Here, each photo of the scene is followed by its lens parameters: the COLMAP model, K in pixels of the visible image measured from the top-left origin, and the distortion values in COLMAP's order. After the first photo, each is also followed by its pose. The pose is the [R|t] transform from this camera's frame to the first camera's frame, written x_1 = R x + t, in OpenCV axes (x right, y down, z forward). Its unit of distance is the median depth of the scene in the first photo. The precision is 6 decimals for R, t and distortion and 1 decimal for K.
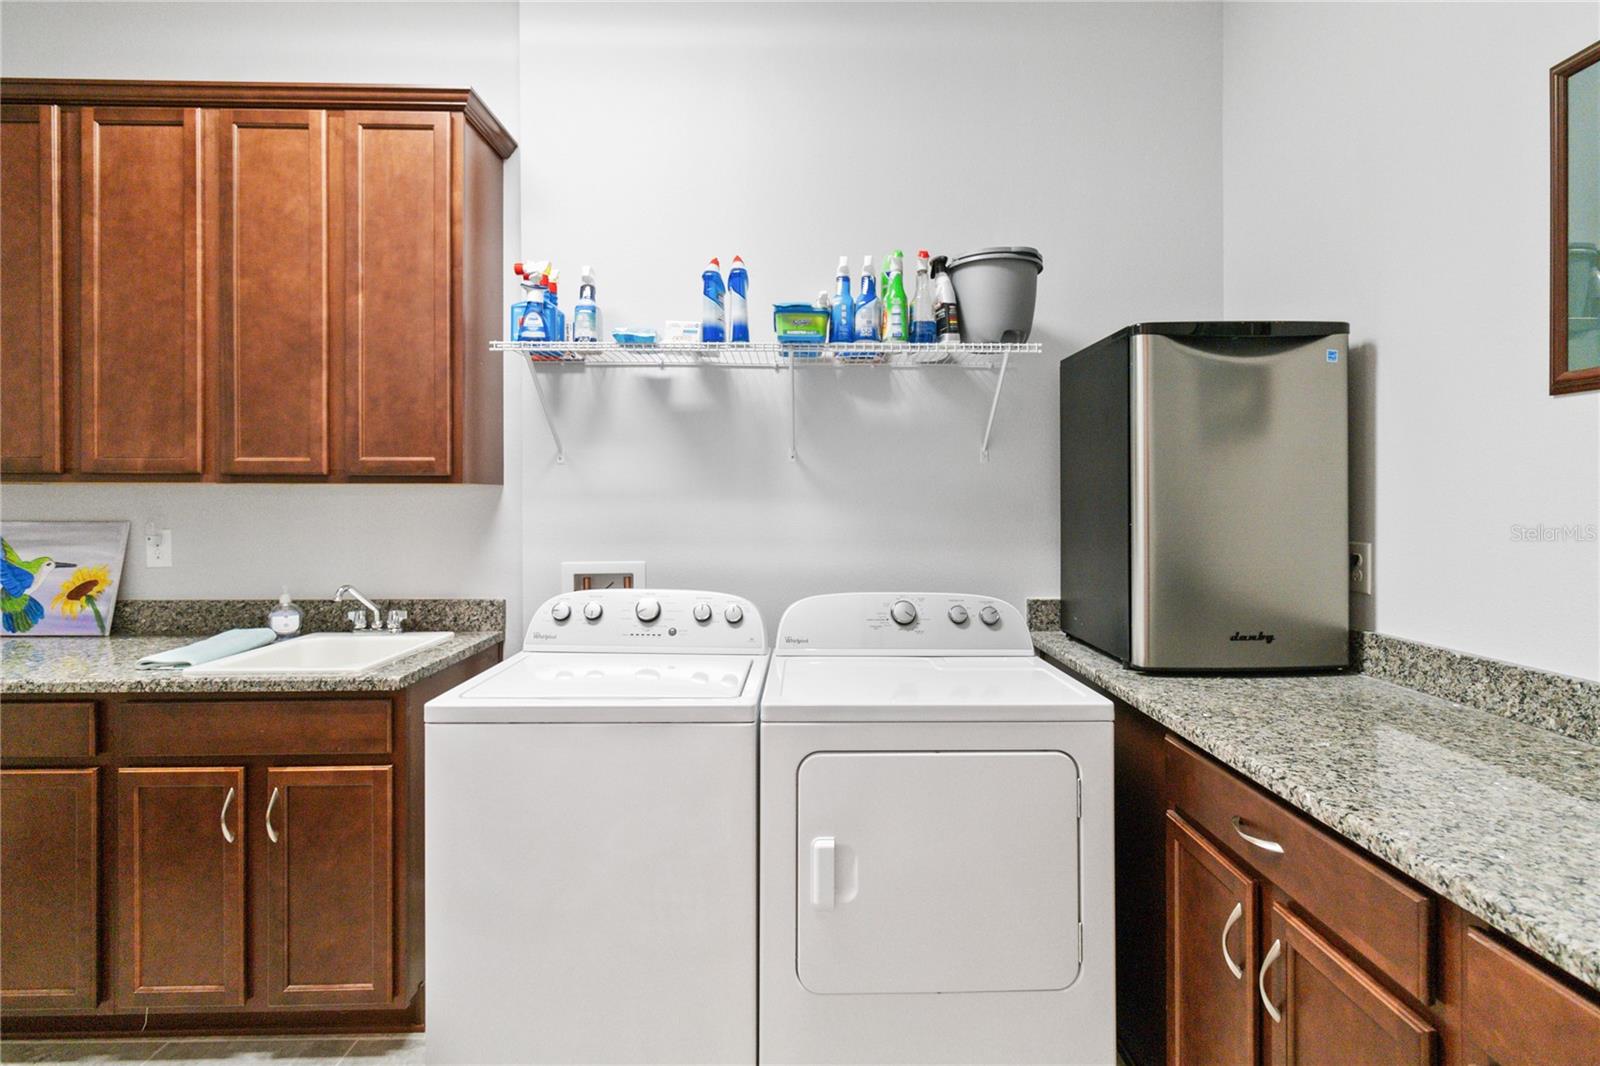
lens RADIAL K [[743.4, 0, 819.6], [0, 743.4, 496.5], [0, 0, 1]] dist [-0.000940, 0.001134]
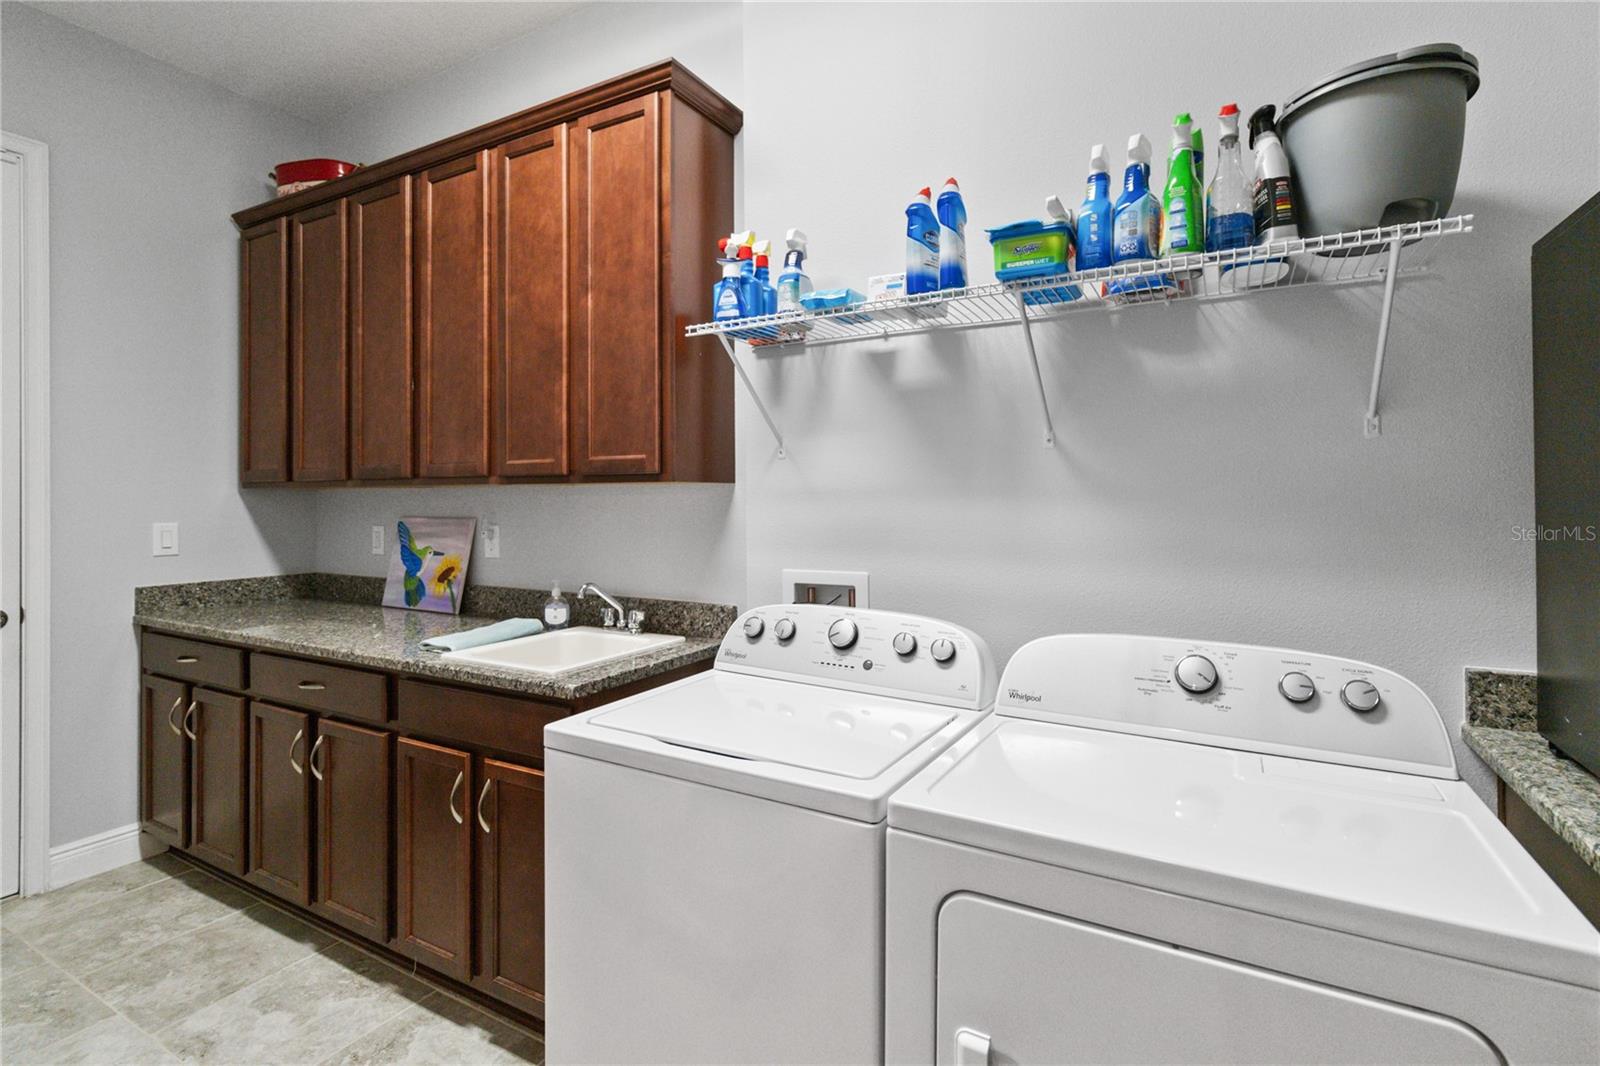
lens RADIAL K [[743.4, 0, 823.4], [0, 743.4, 489.7], [0, 0, 1]] dist [-0.000940, 0.001134]
pose [[0.865079, -0.008536, -0.501563, 0.158075], [0.005088, 0.999953, -0.008242, 0.001249], [0.501610, 0.004578, 0.865082, 0.283291]]
